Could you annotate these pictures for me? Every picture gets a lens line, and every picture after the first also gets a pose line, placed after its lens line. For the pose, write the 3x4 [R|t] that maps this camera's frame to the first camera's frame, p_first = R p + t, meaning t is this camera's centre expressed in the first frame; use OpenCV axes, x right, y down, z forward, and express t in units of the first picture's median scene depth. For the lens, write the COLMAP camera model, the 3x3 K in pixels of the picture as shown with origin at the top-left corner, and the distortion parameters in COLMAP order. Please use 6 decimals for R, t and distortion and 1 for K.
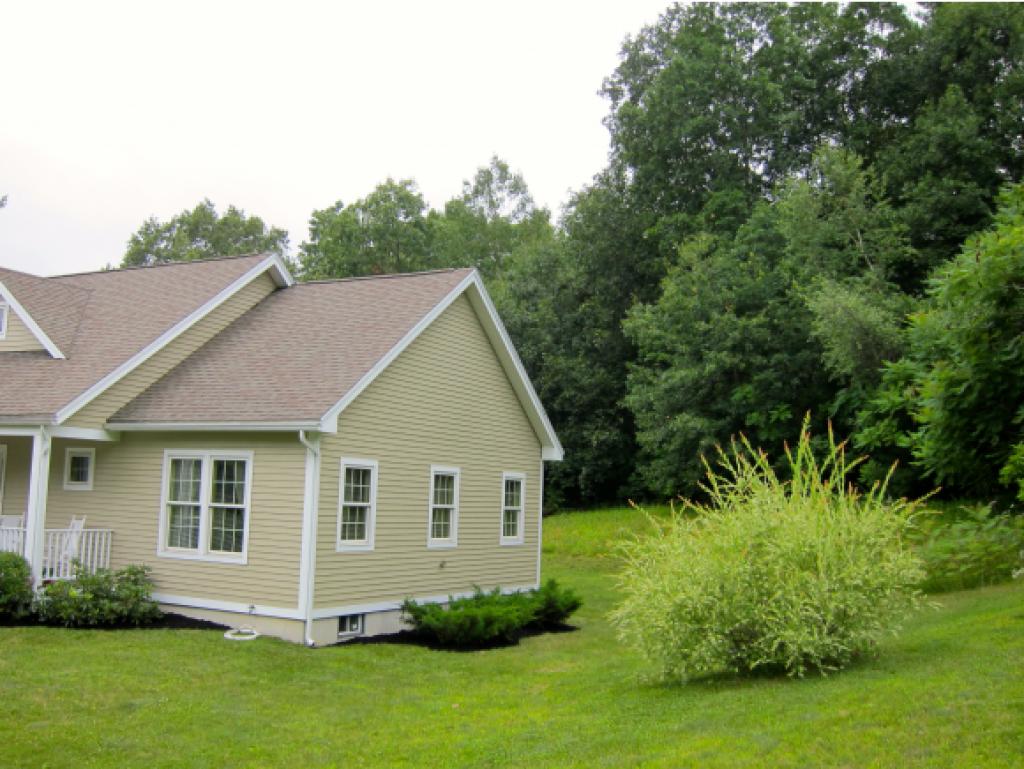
lens RADIAL K [[1008.3, 0, 512.0], [0, 1008.3, 384.5], [0, 0, 1]] dist [-0.087023, 0.010761]
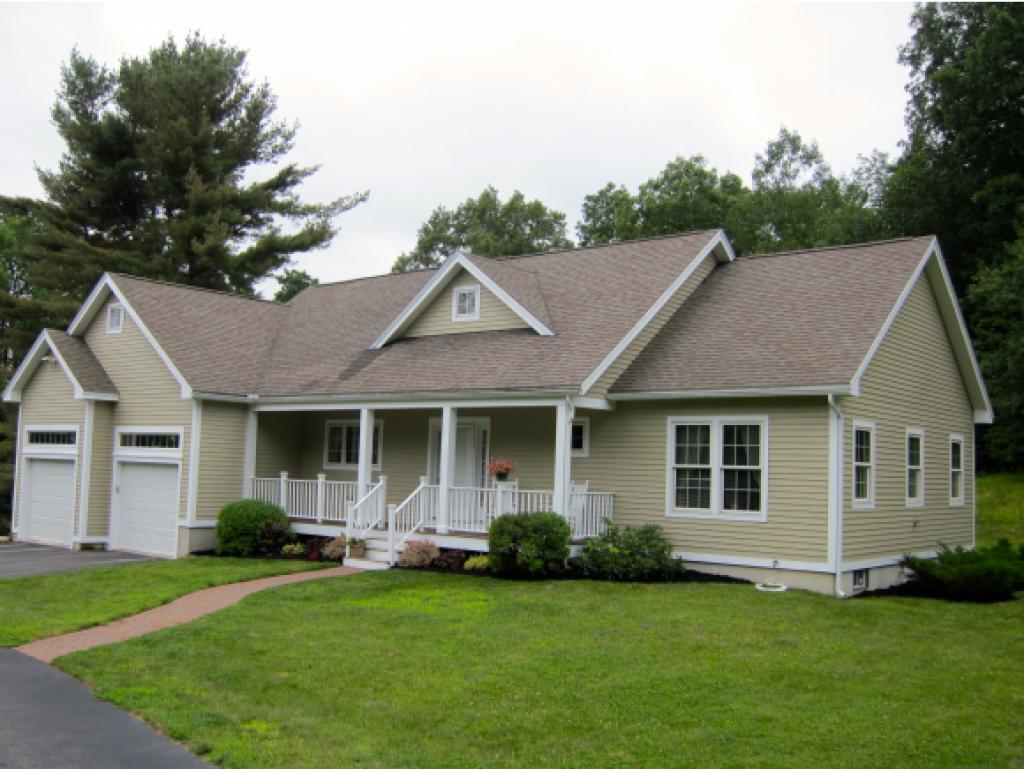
lens RADIAL K [[1008.3, 0, 512.0], [0, 1008.3, 384.5], [0, 0, 1]] dist [-0.087023, 0.010761]
pose [[0.979830, -0.023156, -0.198486, -0.301050], [0.027366, 0.999454, 0.018495, 0.006124], [0.197949, -0.023554, 0.979929, -0.091133]]
